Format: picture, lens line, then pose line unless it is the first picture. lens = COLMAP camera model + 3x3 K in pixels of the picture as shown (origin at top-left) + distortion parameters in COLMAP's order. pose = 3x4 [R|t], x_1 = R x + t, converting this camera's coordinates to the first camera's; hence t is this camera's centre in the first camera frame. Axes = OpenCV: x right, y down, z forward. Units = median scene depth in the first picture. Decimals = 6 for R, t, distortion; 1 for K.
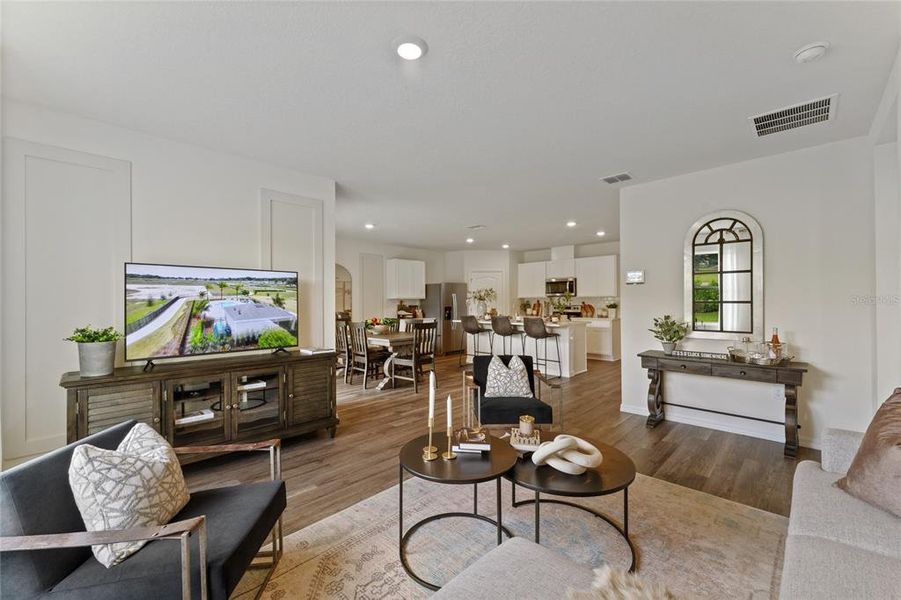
lens RADIAL K [[368.4, 0, 450.5], [0, 368.4, 300.0], [0, 0, 1]] dist [-0.000146, 0.000012]
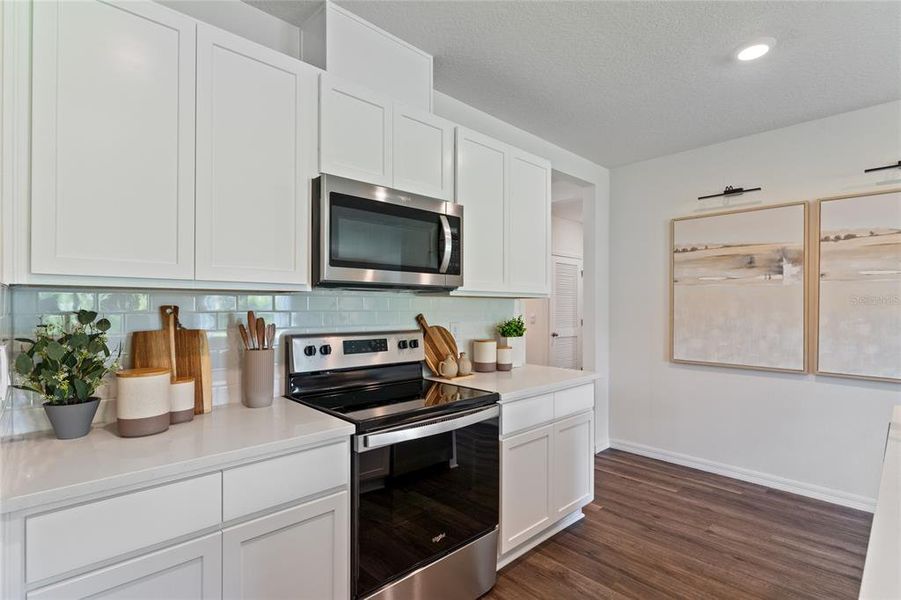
lens RADIAL K [[434.4, 0, 449.8], [0, 434.4, 306.4], [0, 0, 1]] dist [0.001010, 0.000356]
pose [[0.034393, 0.008525, 0.999372, 0.075896], [-0.008927, 0.999926, -0.008223, 0.001140], [-0.999369, -0.008639, 0.034467, 0.949728]]
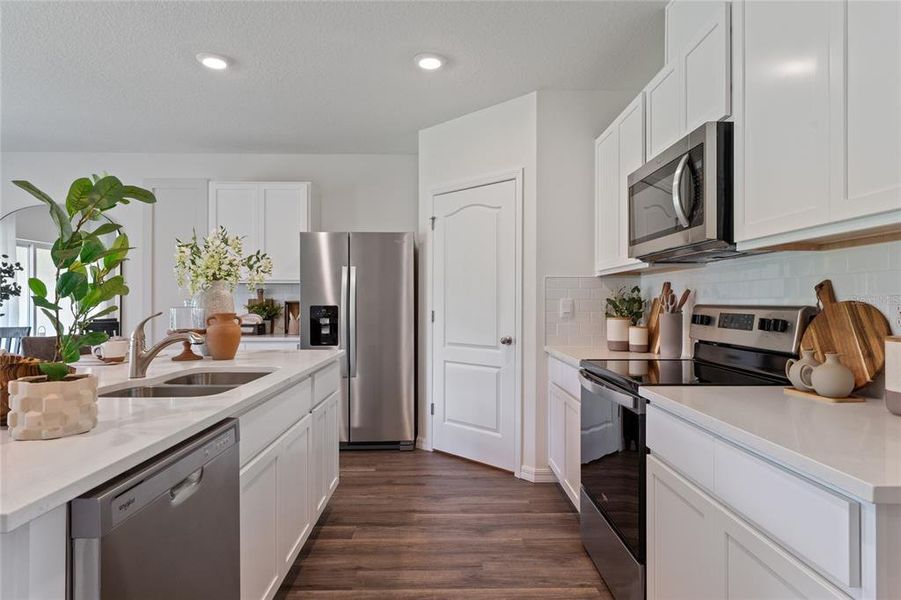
lens RADIAL K [[508.7, 0, 450.5], [0, 508.7, 300.0], [0, 0, 1]] dist [0.002566, 0.000013]
pose [[0.715892, 0.004325, -0.698197, 0.386610], [-0.003132, 0.999991, 0.002984, 0.011330], [0.698204, 0.000051, 0.715899, 0.739886]]
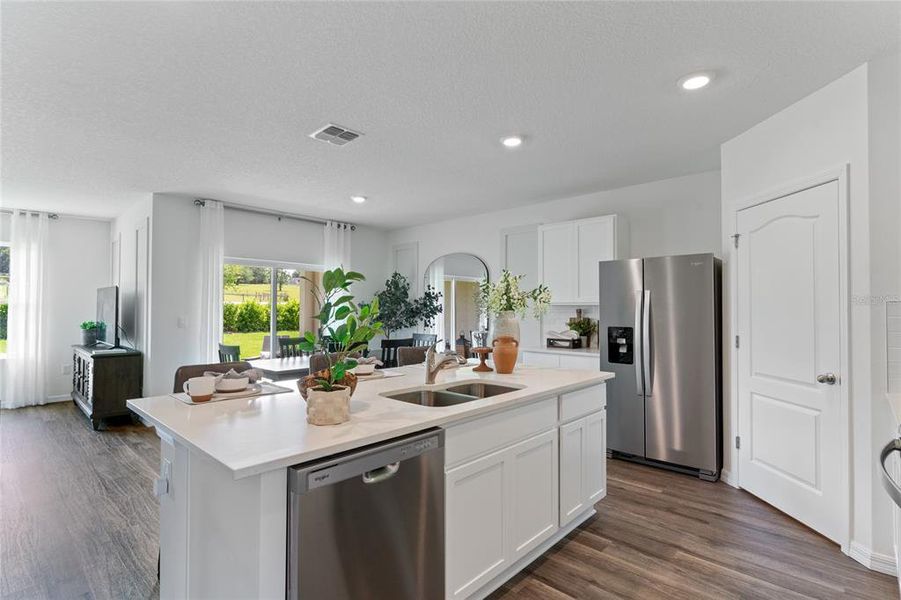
lens RADIAL K [[438.3, 0, 450.5], [0, 438.3, 300.0], [0, 0, 1]] dist [0.000697, 0.000187]
pose [[0.030559, -0.013172, -0.999446, 0.412581], [0.001707, 0.999912, -0.013126, -0.002706], [0.999532, -0.001305, 0.030579, 0.806267]]
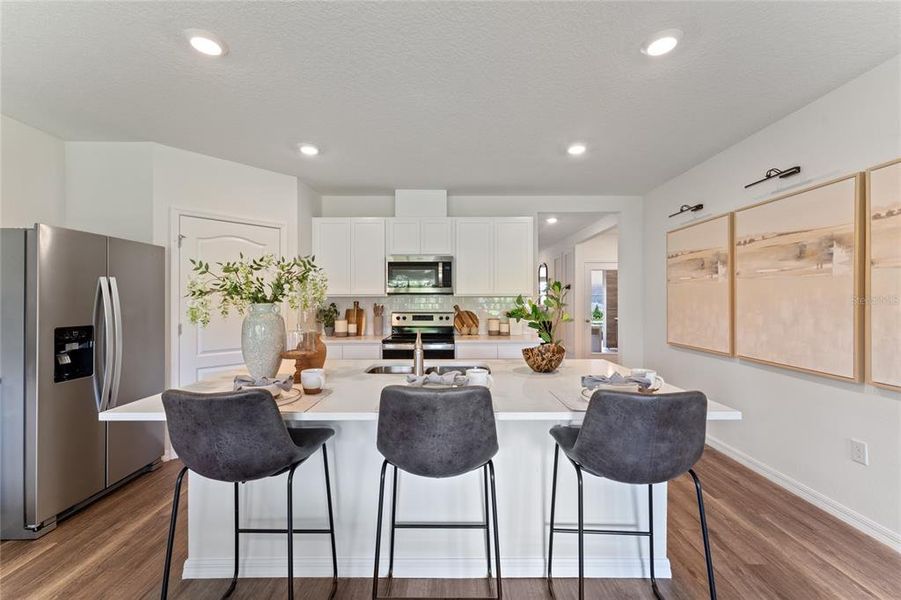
lens RADIAL K [[354.7, 0, 448.0], [0, 354.7, 300.9], [0, 0, 1]] dist [-0.000135, -0.000045]
pose [[0.714965, 0.006403, 0.699131, 0.005920], [-0.008115, 0.999967, -0.000859, -0.001022], [-0.699114, -0.005059, 0.714993, 0.639351]]
